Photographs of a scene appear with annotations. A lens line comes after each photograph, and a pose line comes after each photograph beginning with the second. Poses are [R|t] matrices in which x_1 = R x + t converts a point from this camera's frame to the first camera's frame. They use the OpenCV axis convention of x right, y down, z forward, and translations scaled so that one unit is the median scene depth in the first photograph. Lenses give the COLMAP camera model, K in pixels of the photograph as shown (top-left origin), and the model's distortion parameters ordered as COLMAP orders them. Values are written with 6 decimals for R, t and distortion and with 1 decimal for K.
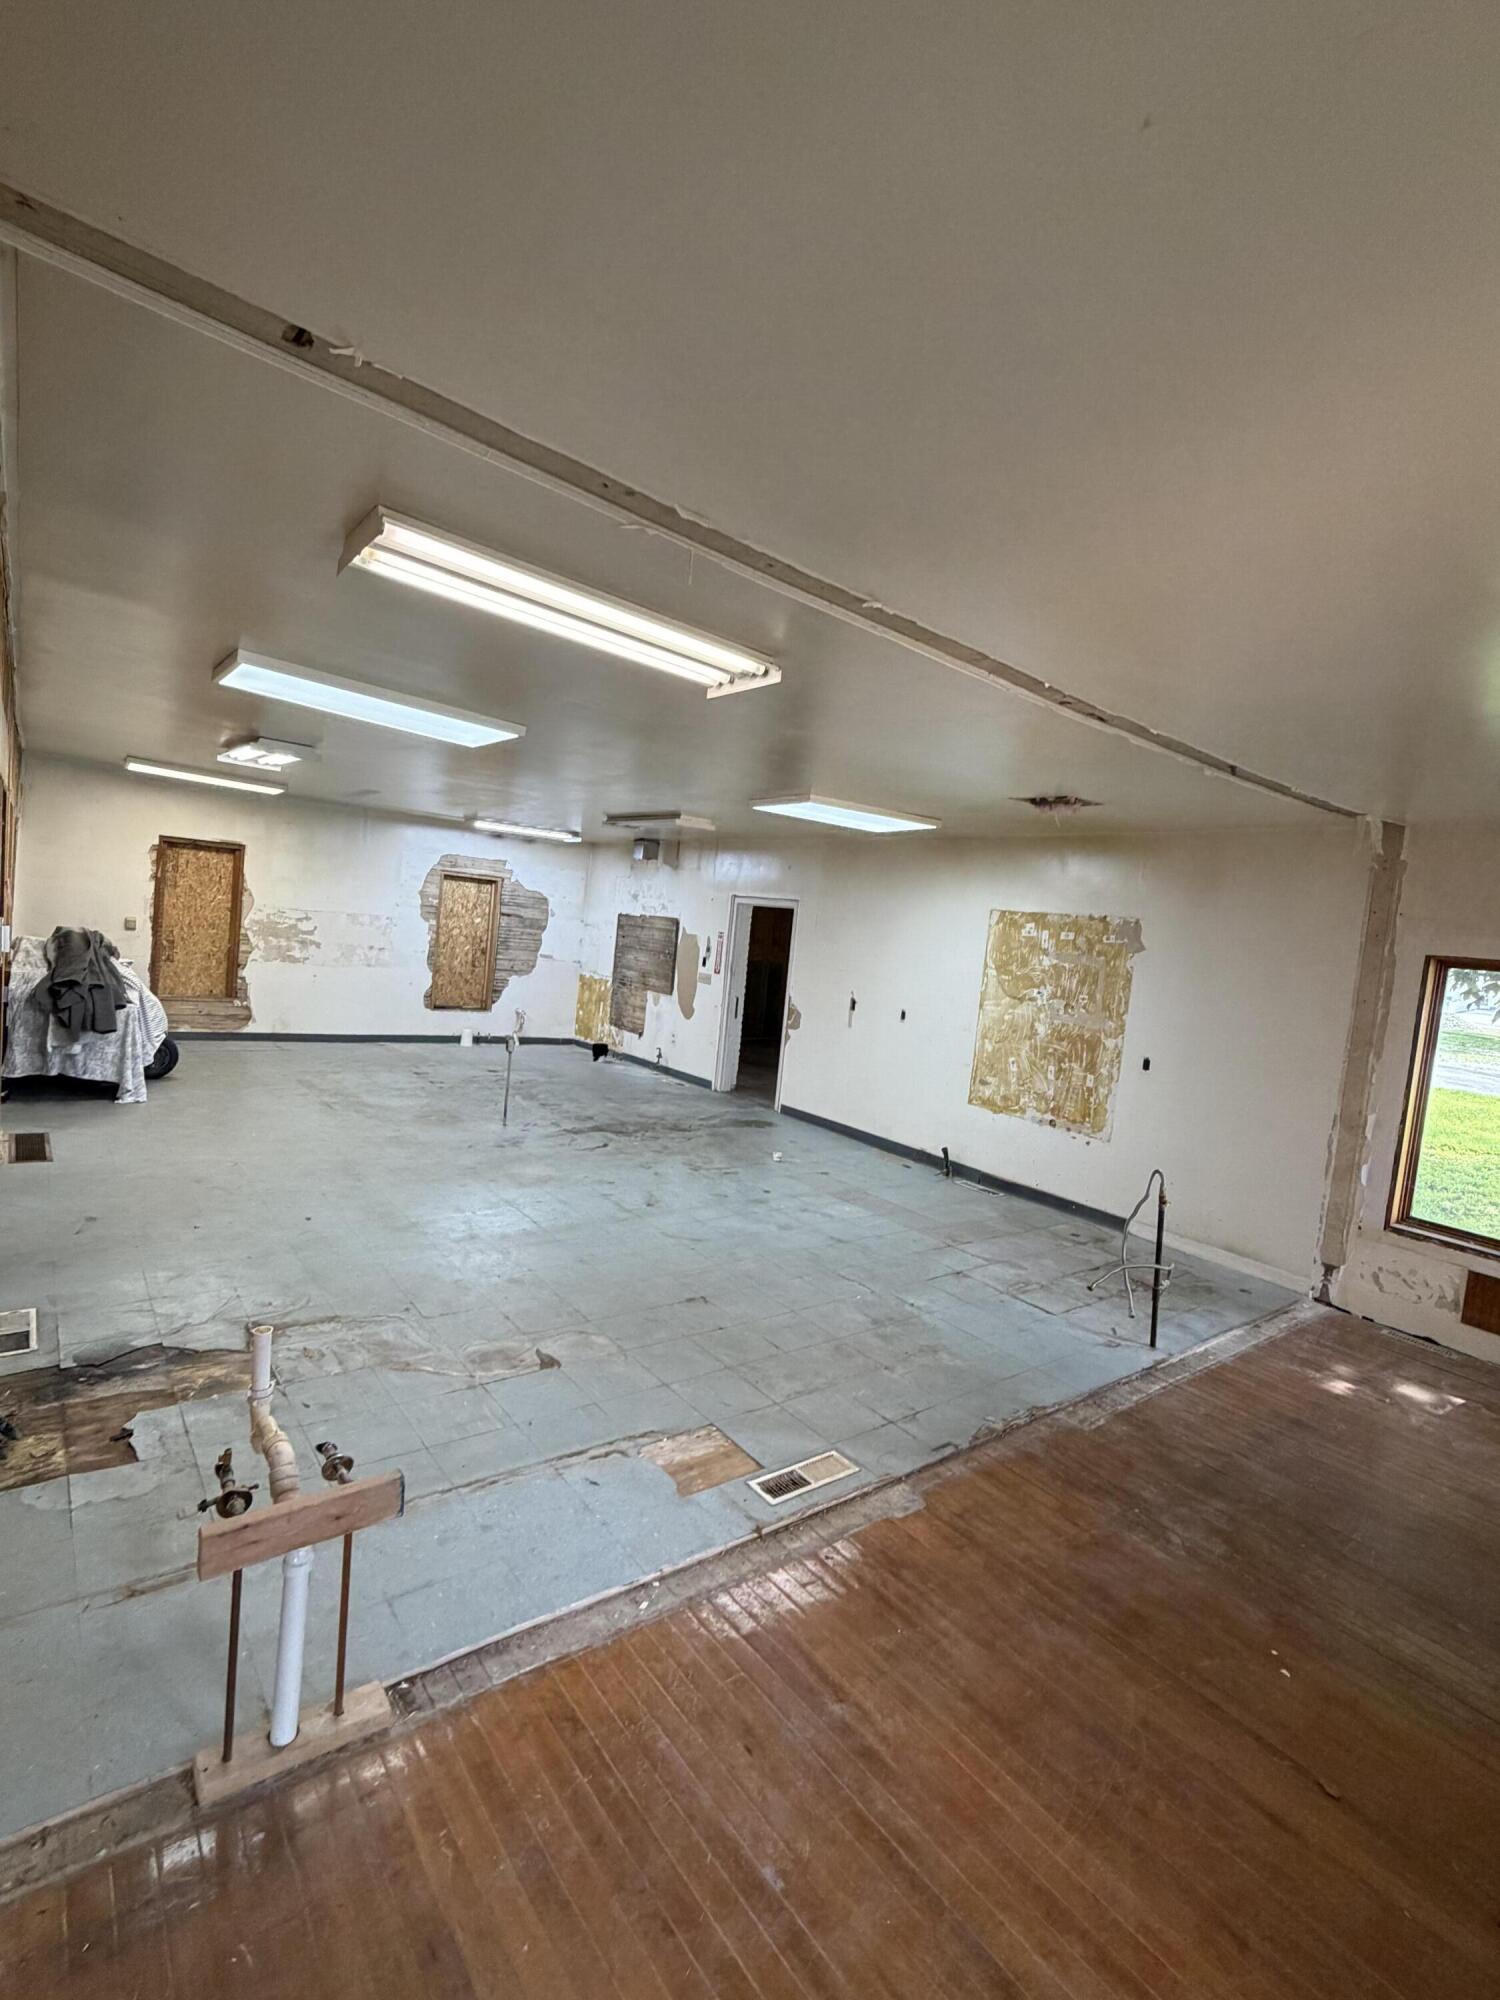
lens RADIAL K [[914.8, 0, 752.9], [0, 914.8, 995.6], [0, 0, 1]] dist [-0.000470, 0.000751]
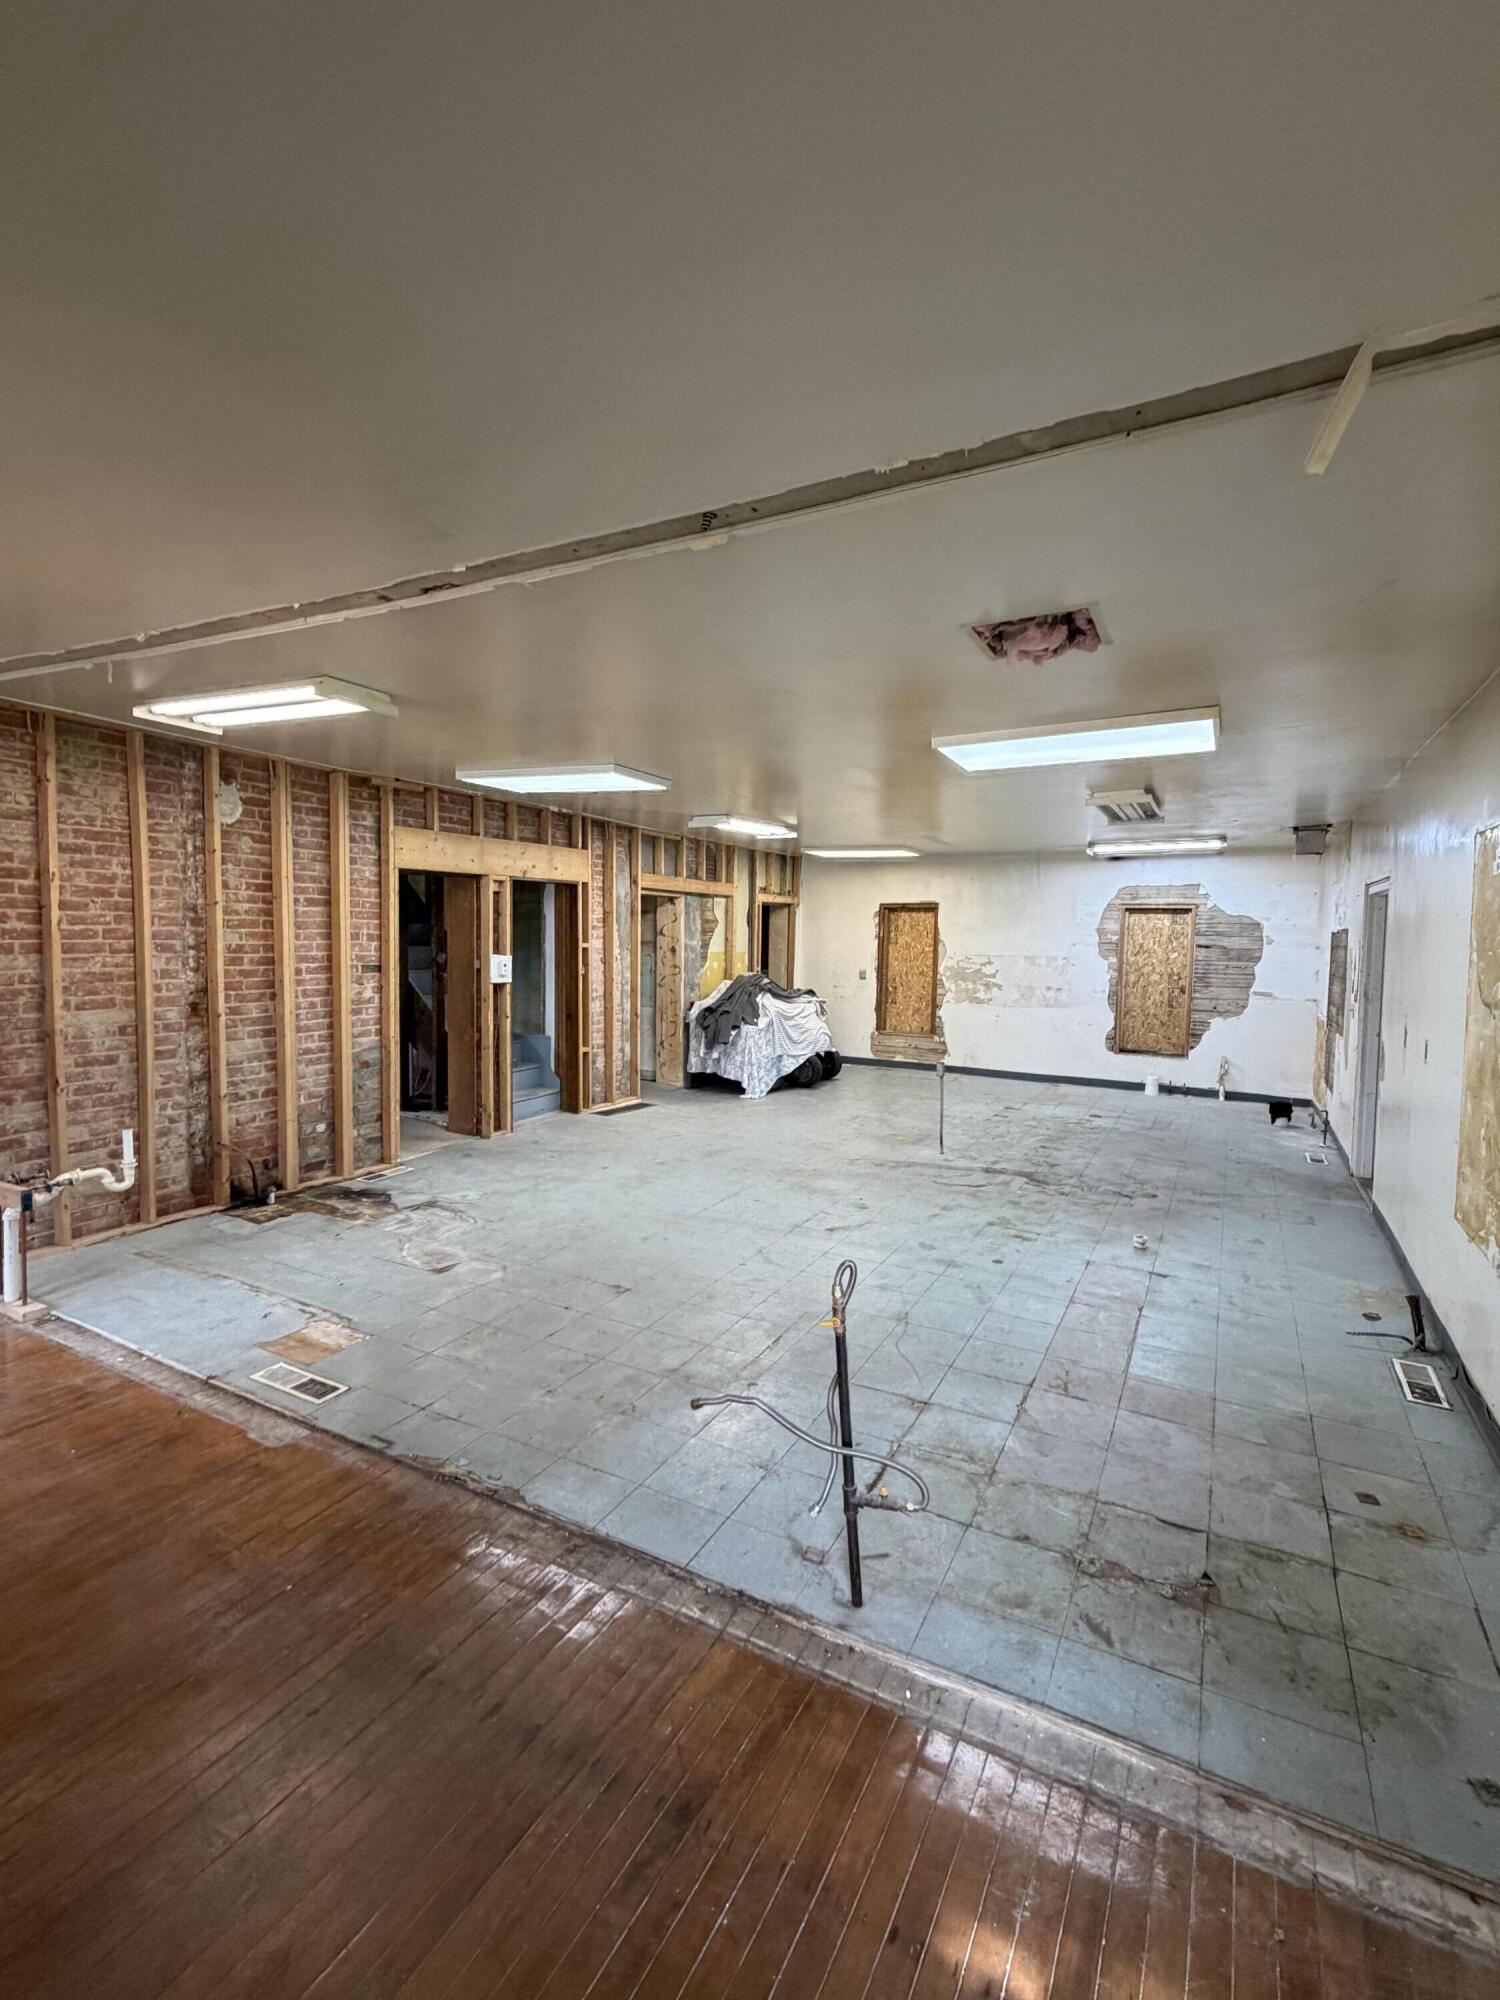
lens RADIAL K [[914.8, 0, 752.9], [0, 914.8, 995.6], [0, 0, 1]] dist [-0.000470, 0.000751]
pose [[0.405122, -0.034700, -0.913604, 0.598879], [-0.043264, 0.997432, -0.057069, 0.044059], [0.913239, 0.062646, 0.402580, 0.469277]]
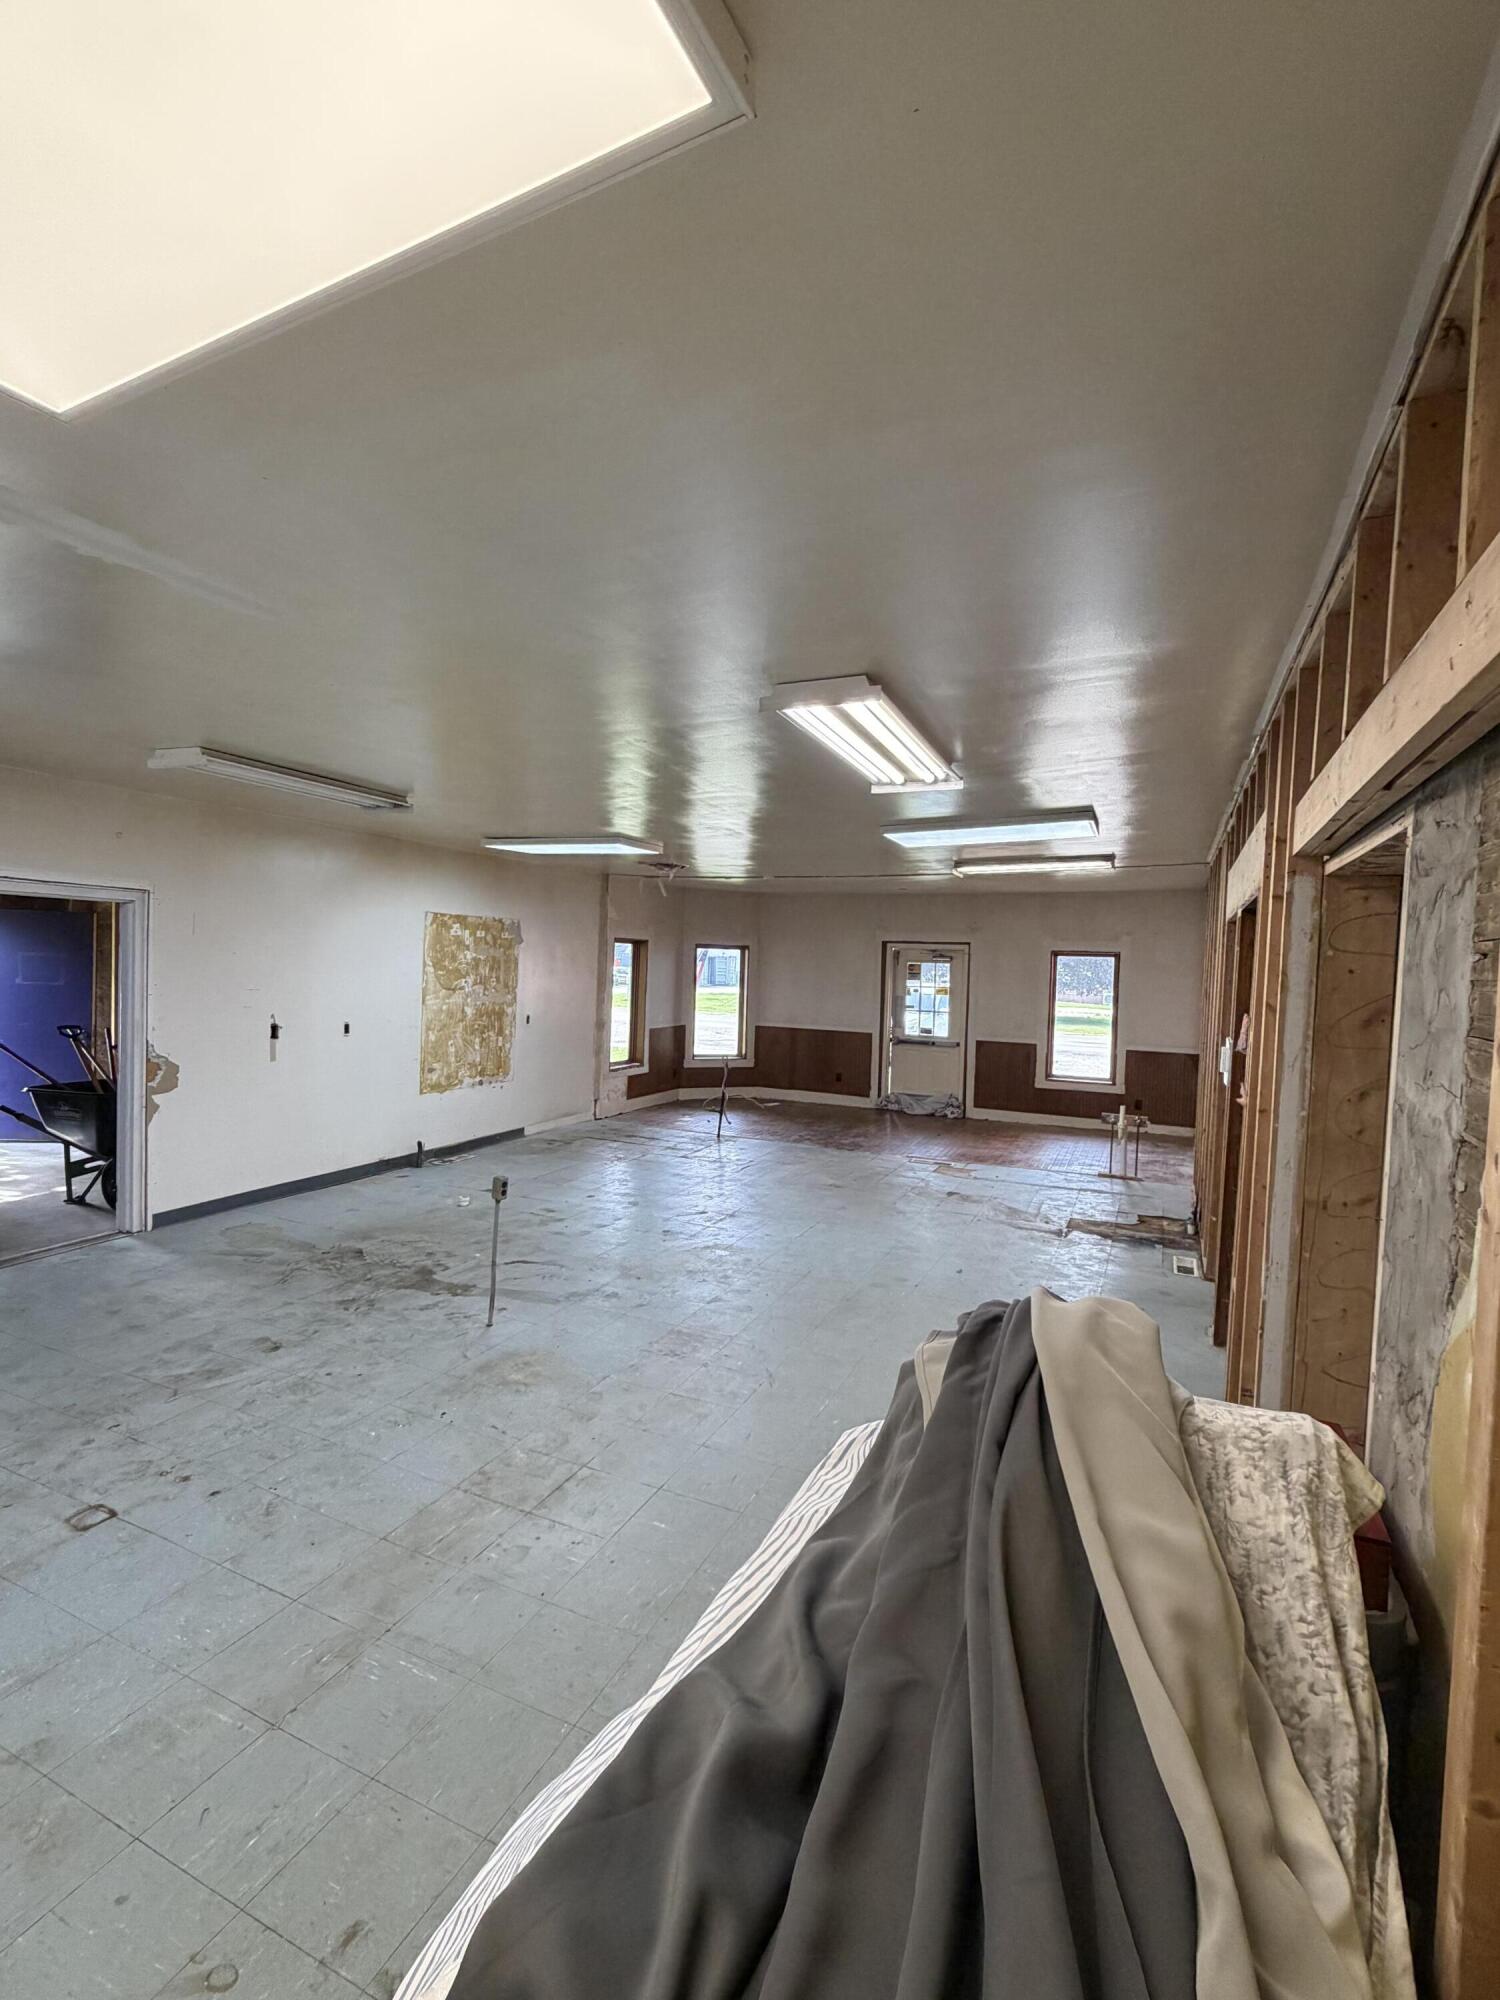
lens RADIAL K [[914.8, 0, 752.9], [0, 914.8, 995.6], [0, 0, 1]] dist [-0.000470, 0.000751]
pose [[-0.454897, -0.147585, 0.878229, -0.937222], [-0.012656, 0.987144, 0.159333, -0.185483], [-0.890454, 0.061365, -0.450917, 1.233350]]
